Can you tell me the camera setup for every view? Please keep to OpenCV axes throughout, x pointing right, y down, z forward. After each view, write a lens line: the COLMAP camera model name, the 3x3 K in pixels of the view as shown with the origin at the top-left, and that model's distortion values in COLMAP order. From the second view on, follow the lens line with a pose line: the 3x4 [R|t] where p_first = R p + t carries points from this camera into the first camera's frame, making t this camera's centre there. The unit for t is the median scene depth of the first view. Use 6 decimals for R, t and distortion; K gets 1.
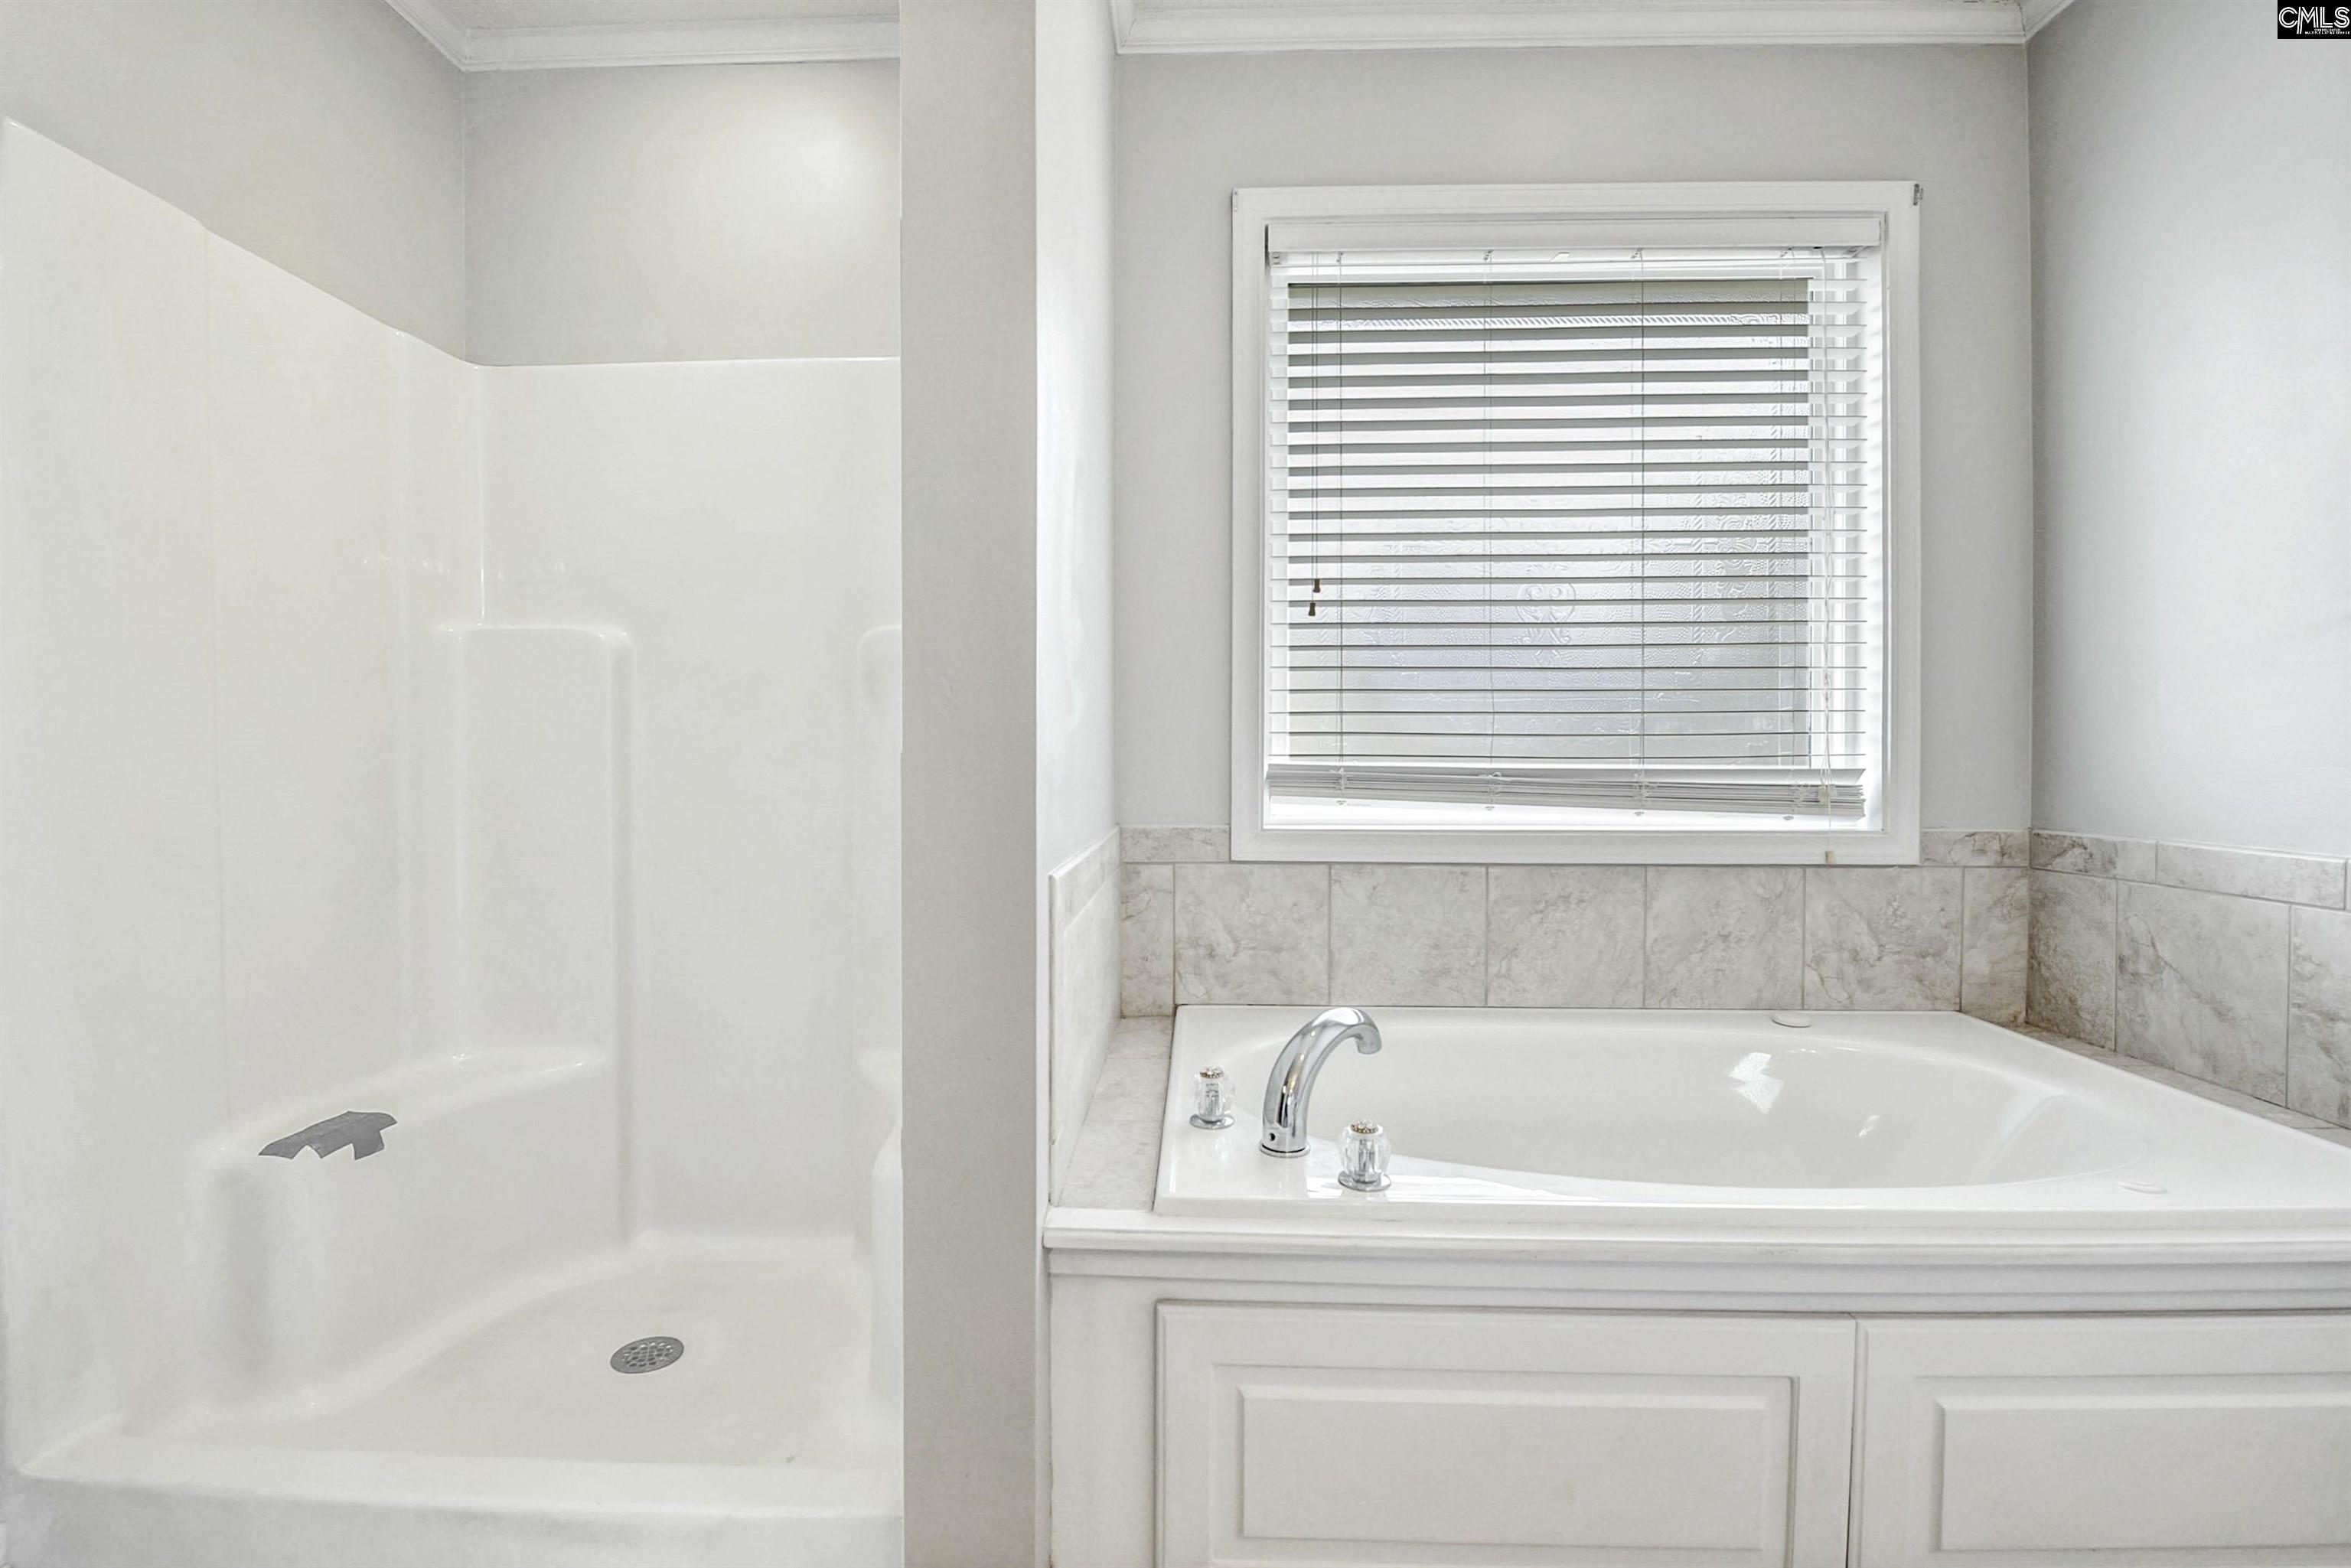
lens RADIAL K [[1032.1, 0, 1162.0], [0, 1032.1, 770.8], [0, 0, 1]] dist [-0.013343, -0.004216]
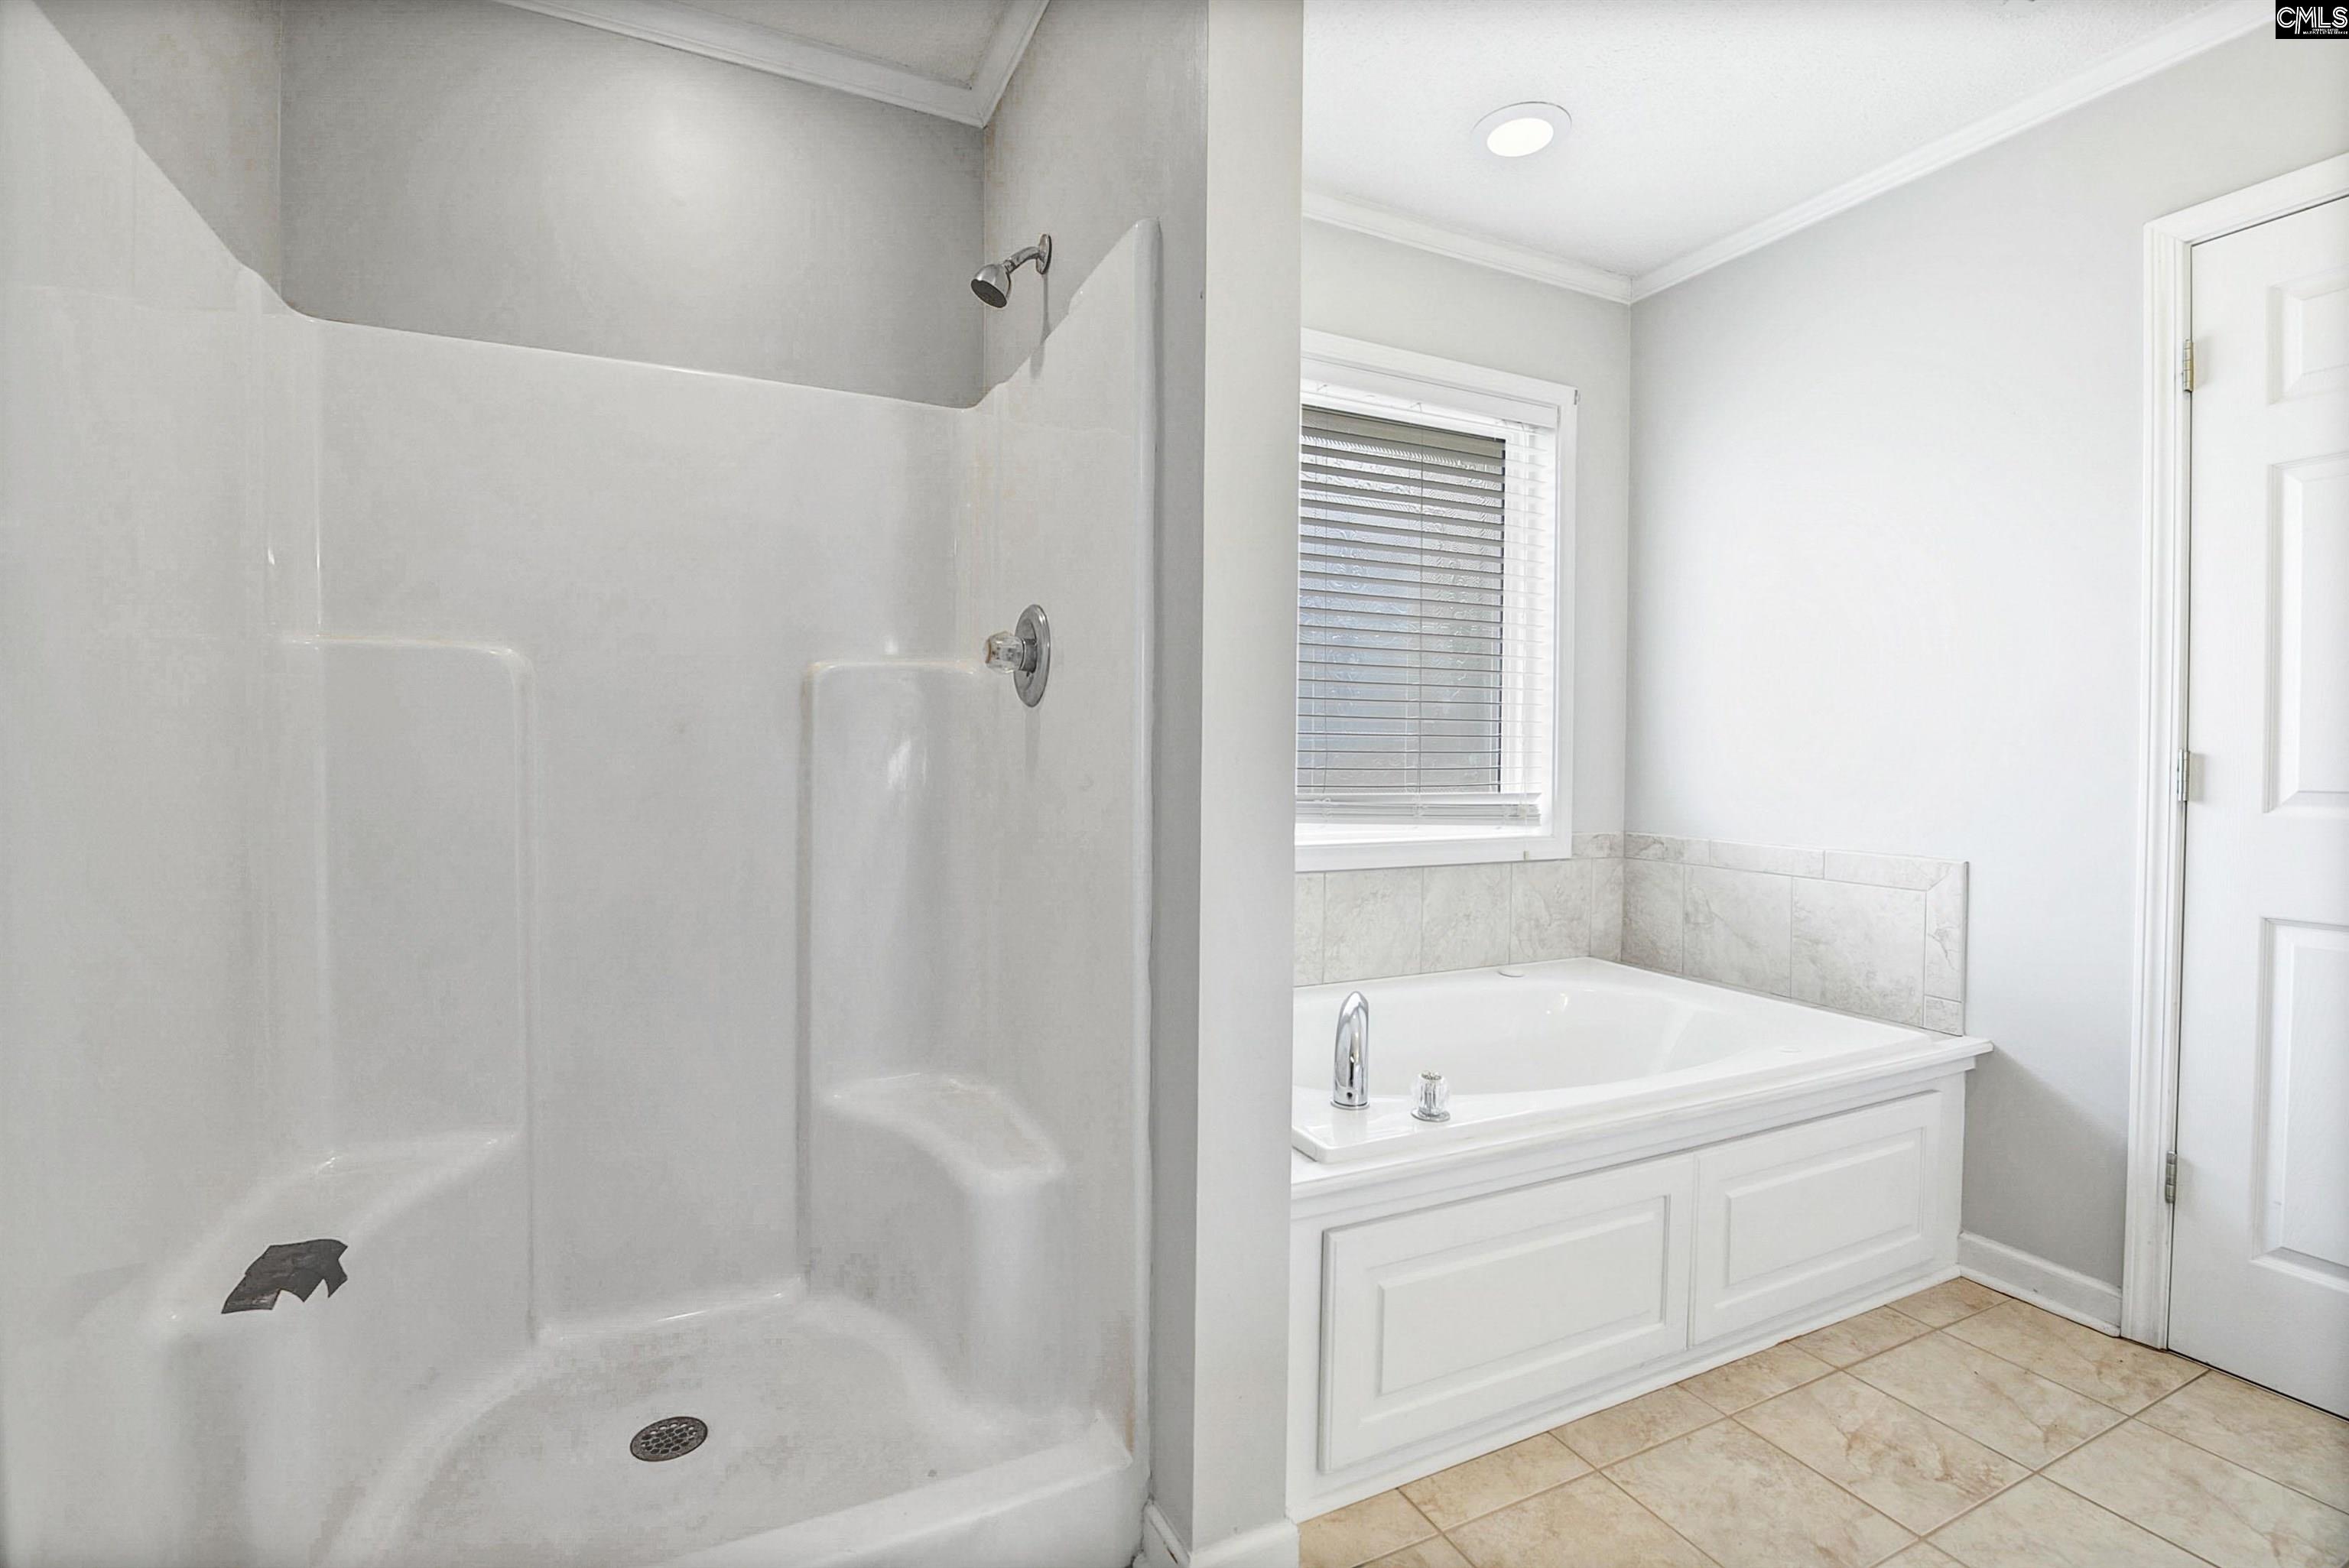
lens RADIAL K [[1031.1, 0, 1115.9], [0, 1031.1, 772.0], [0, 0, 1]] dist [-0.013343, -0.004216]
pose [[0.892730, -0.004149, 0.450574, -0.500640], [0.000809, 0.999971, 0.007605, -0.042909], [-0.450592, -0.006425, 0.892707, -0.016155]]
